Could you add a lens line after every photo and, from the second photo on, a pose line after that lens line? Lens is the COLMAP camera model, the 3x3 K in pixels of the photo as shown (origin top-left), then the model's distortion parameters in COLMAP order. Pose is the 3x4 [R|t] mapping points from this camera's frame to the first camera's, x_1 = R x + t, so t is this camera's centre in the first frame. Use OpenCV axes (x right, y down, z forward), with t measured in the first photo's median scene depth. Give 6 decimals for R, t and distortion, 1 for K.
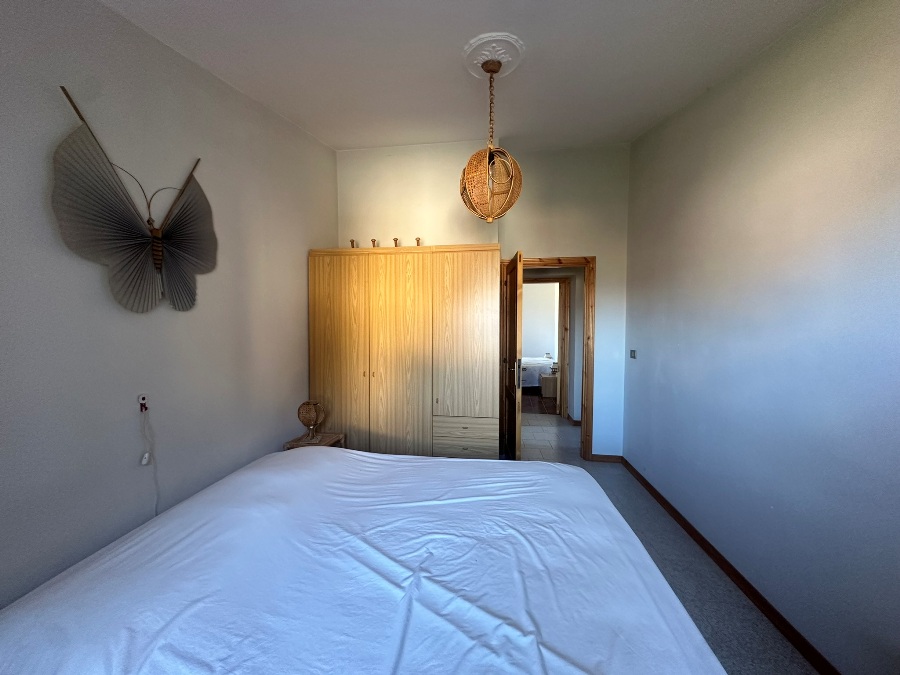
lens RADIAL K [[361.9, 0, 451.2], [0, 361.9, 337.4], [0, 0, 1]] dist [-0.006711, 0.000541]
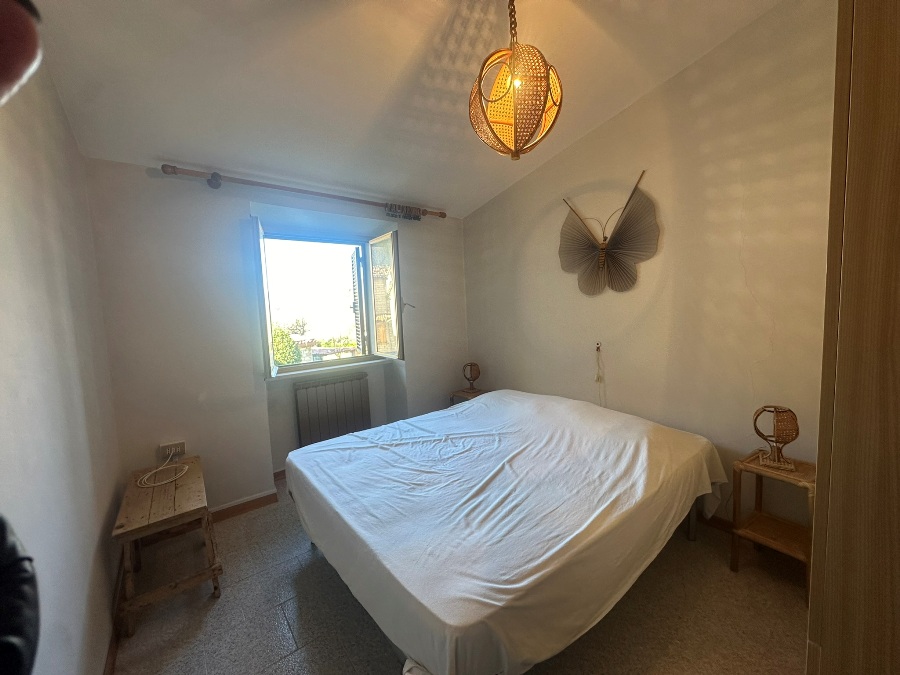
lens RADIAL K [[361.9, 0, 451.2], [0, 361.9, 337.4], [0, 0, 1]] dist [-0.006711, 0.000541]
pose [[-0.721371, 0.083002, -0.687557, 0.881557], [0.007418, 0.993661, 0.112172, -0.065620], [0.692509, 0.075817, -0.717414, 1.783977]]
